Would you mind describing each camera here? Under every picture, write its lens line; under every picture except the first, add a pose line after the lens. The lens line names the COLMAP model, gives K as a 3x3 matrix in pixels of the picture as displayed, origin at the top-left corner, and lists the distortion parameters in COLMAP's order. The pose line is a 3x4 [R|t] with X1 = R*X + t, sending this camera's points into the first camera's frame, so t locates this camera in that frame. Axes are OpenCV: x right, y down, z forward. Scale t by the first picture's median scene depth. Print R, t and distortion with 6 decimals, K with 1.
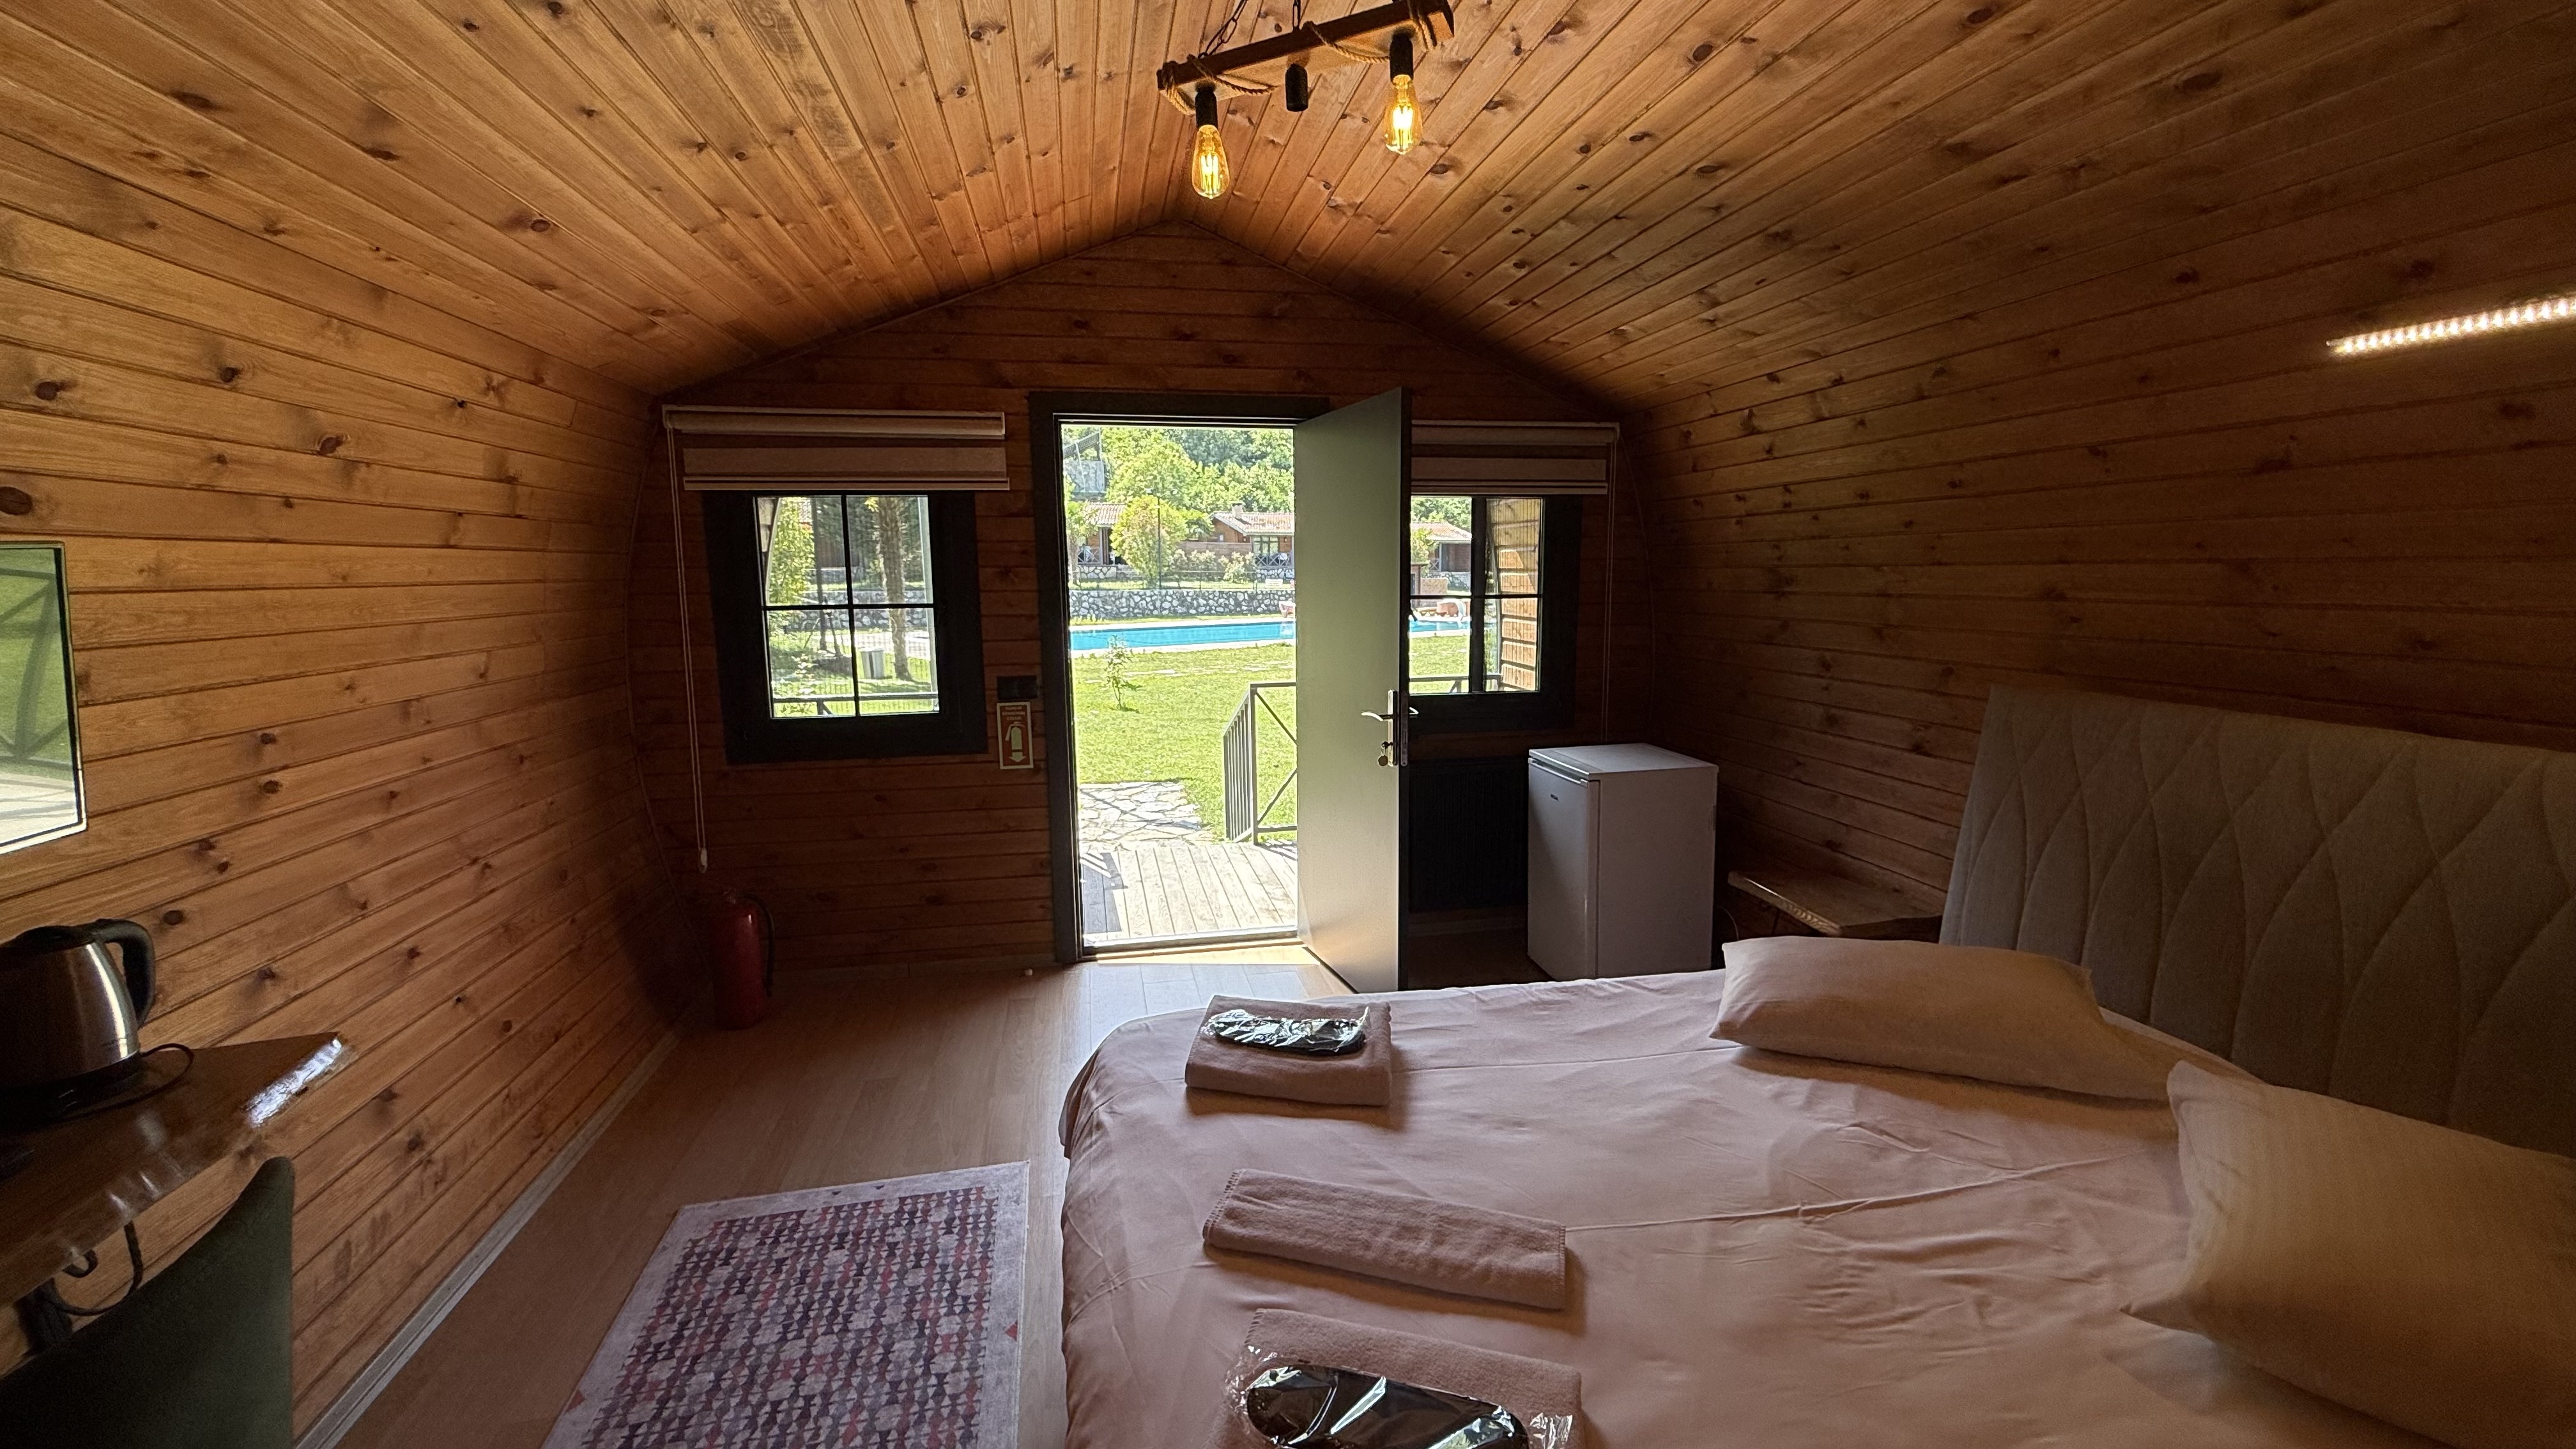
lens RADIAL K [[1026.6, 0, 1284.9], [0, 1026.6, 725.4], [0, 0, 1]] dist [-0.000915, -0.000103]
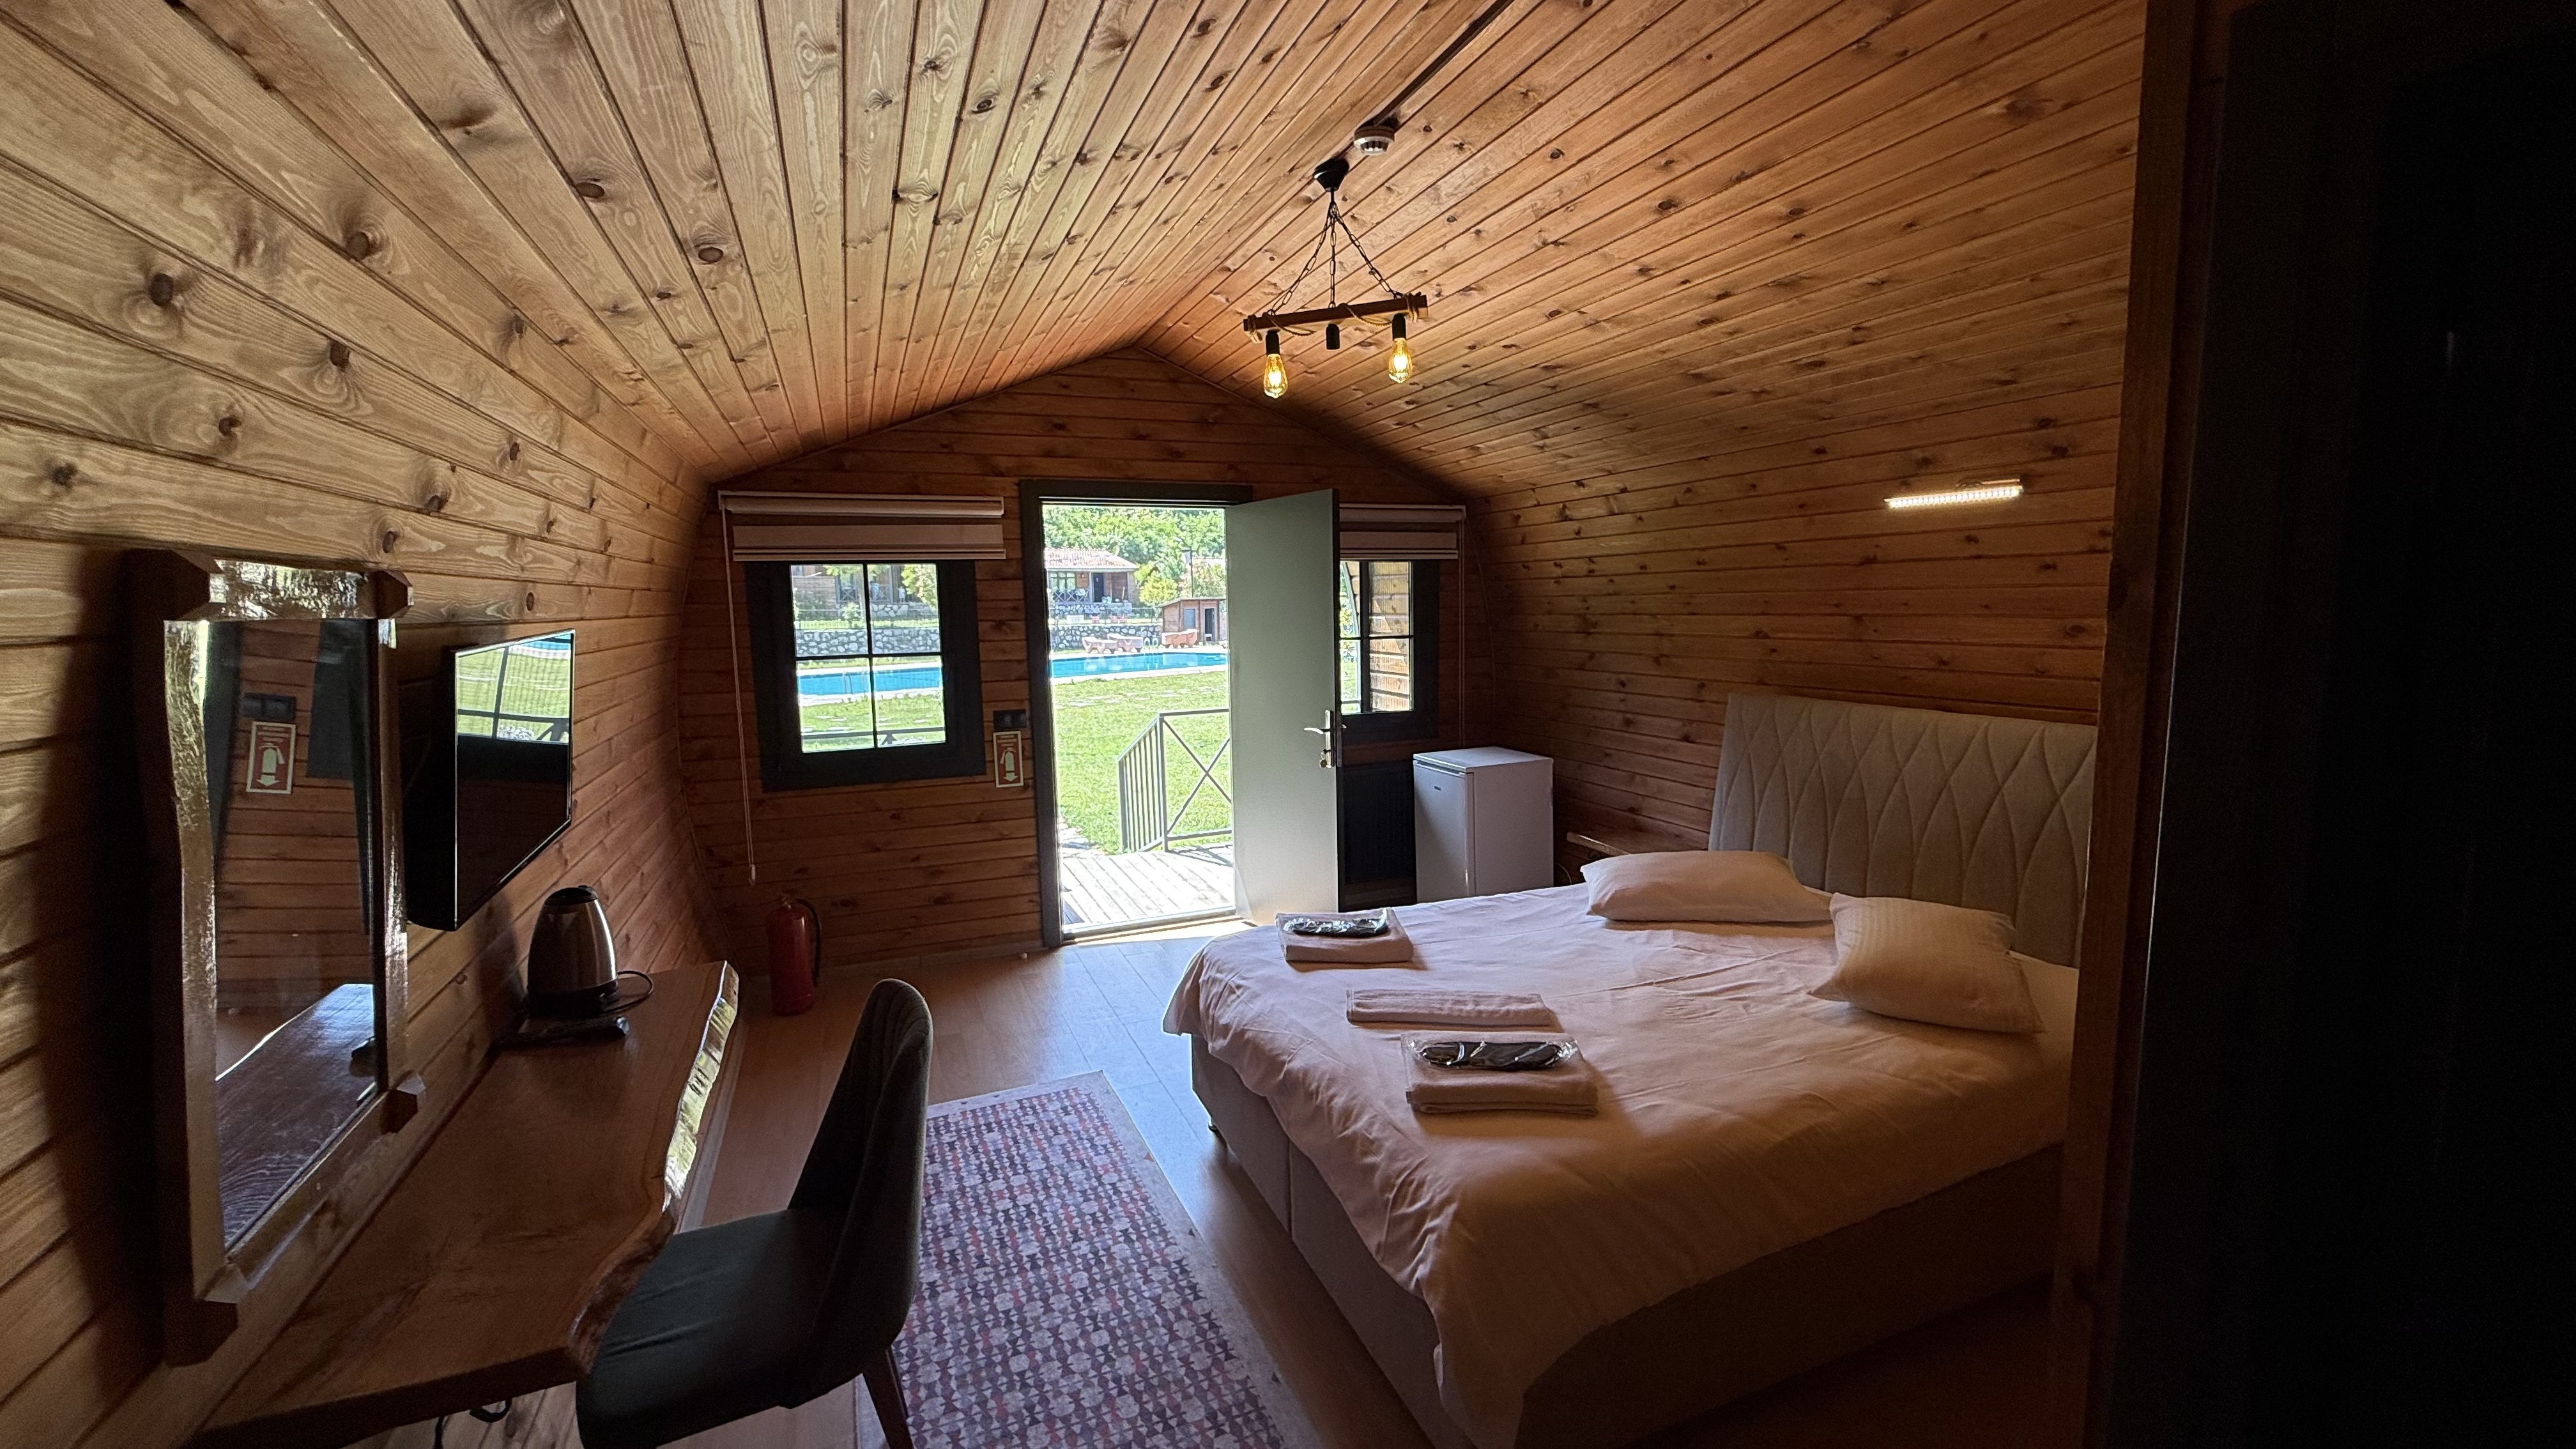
lens RADIAL K [[1026.6, 0, 1284.9], [0, 1026.6, 725.4], [0, 0, 1]] dist [-0.000915, -0.000103]
pose [[0.979274, -0.033670, 0.199720, -0.215682], [0.040024, 0.998810, -0.027864, 0.019757], [-0.198544, 0.035281, 0.979457, -0.295863]]
